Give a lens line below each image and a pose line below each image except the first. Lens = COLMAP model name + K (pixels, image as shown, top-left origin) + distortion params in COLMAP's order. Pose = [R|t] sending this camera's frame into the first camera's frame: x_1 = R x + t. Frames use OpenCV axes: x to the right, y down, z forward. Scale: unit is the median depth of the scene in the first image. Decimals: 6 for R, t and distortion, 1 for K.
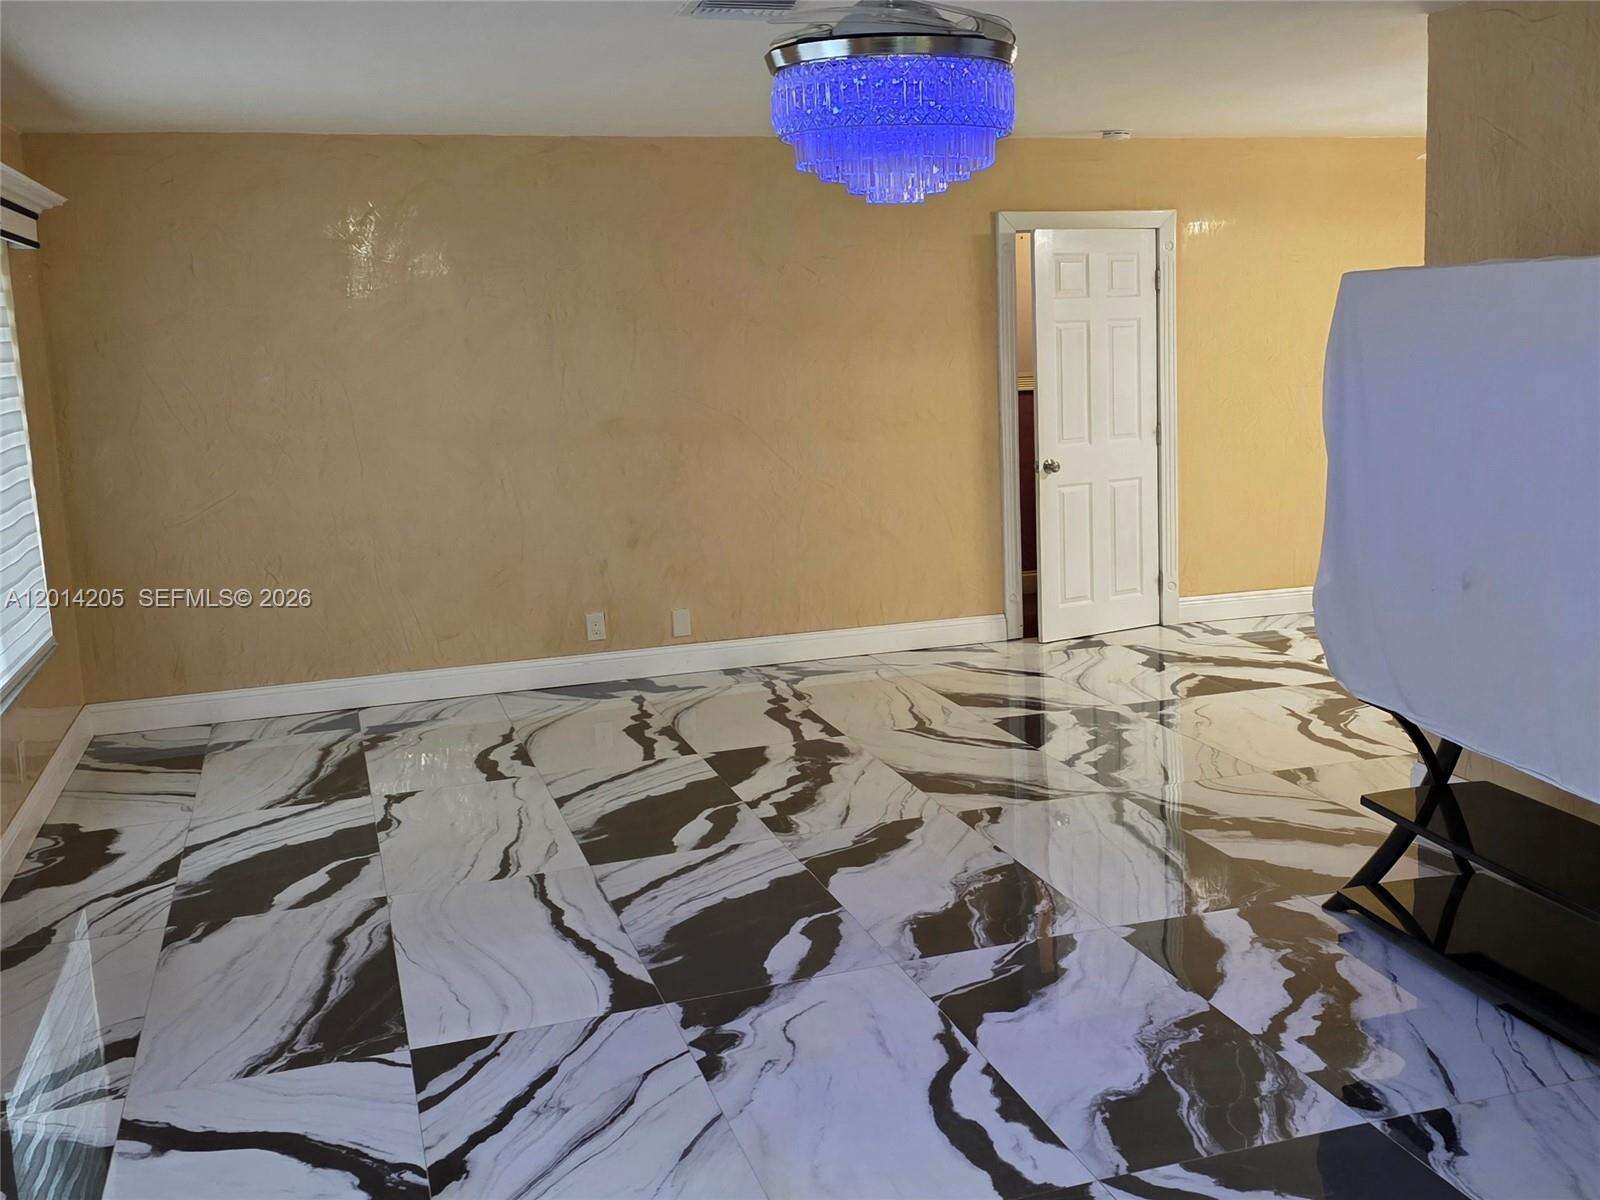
lens RADIAL K [[1724.7, 0, 931.7], [0, 1724.7, 602.5], [0, 0, 1]] dist [0.045115, -0.020049]
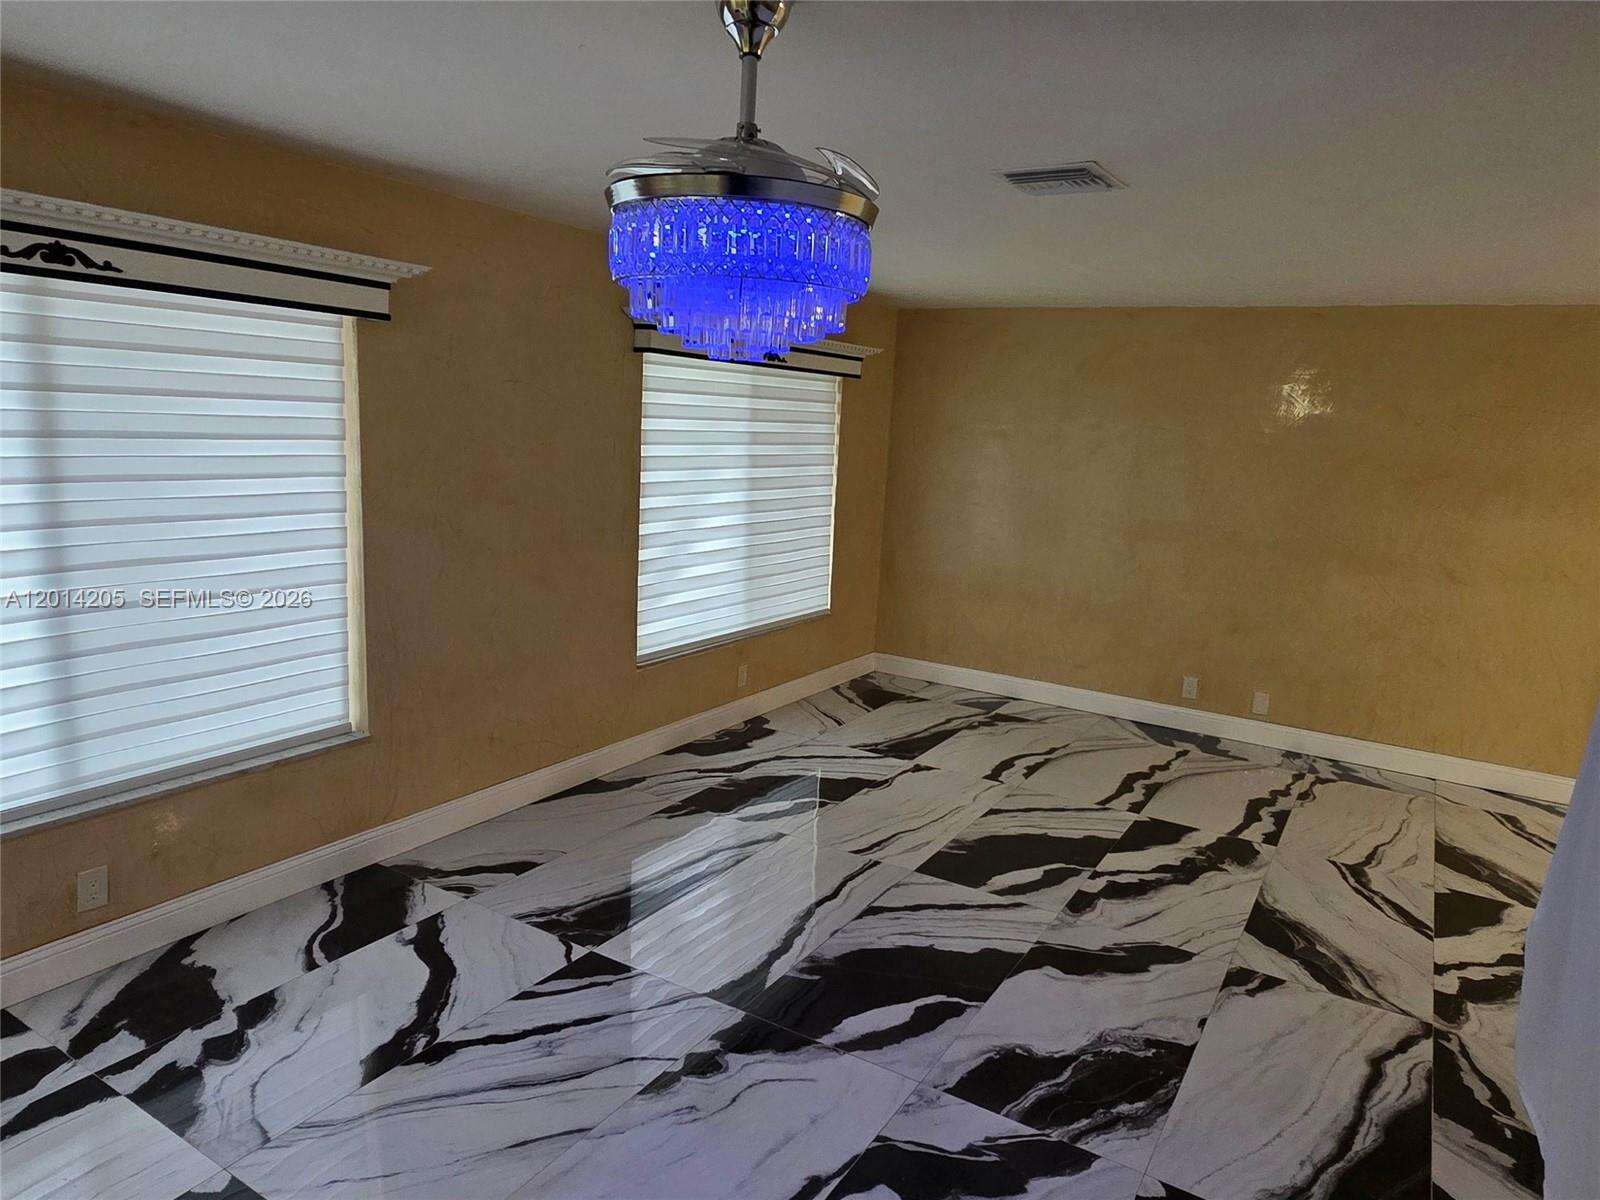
lens RADIAL K [[1028.2, 0, 800.0], [0, 1028.2, 600.0], [0, 0, 1]] dist [0.002232, -0.002244]
pose [[0.623348, 0.206251, -0.754253, 0.261299], [-0.198719, 0.974702, 0.102303, -0.097423], [0.756273, 0.086114, 0.648565, 0.381730]]
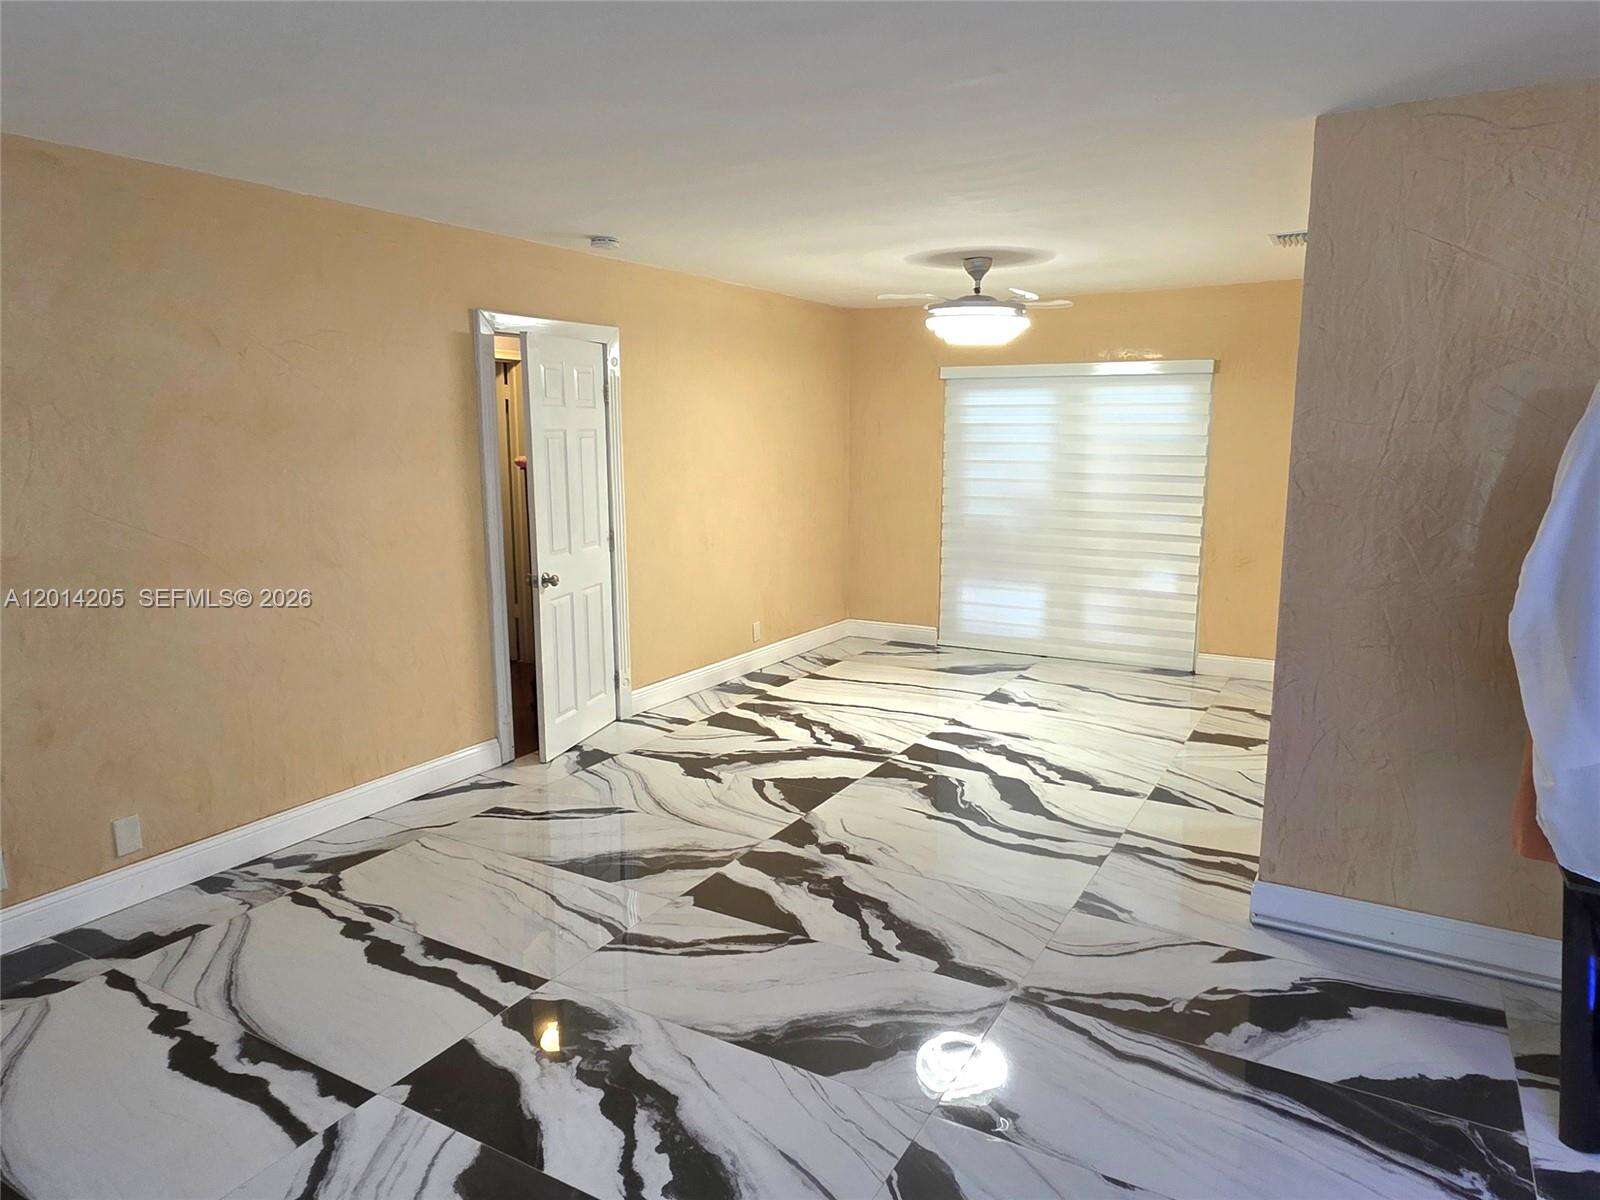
lens RADIAL K [[1028.2, 0, 800.0], [0, 1028.2, 600.0], [0, 0, 1]] dist [0.002232, -0.002244]
pose [[0.763524, -0.080439, 0.640751, -0.277539], [0.084893, 0.996104, 0.023890, -0.101499], [-0.640176, 0.036154, 0.767377, 0.682677]]
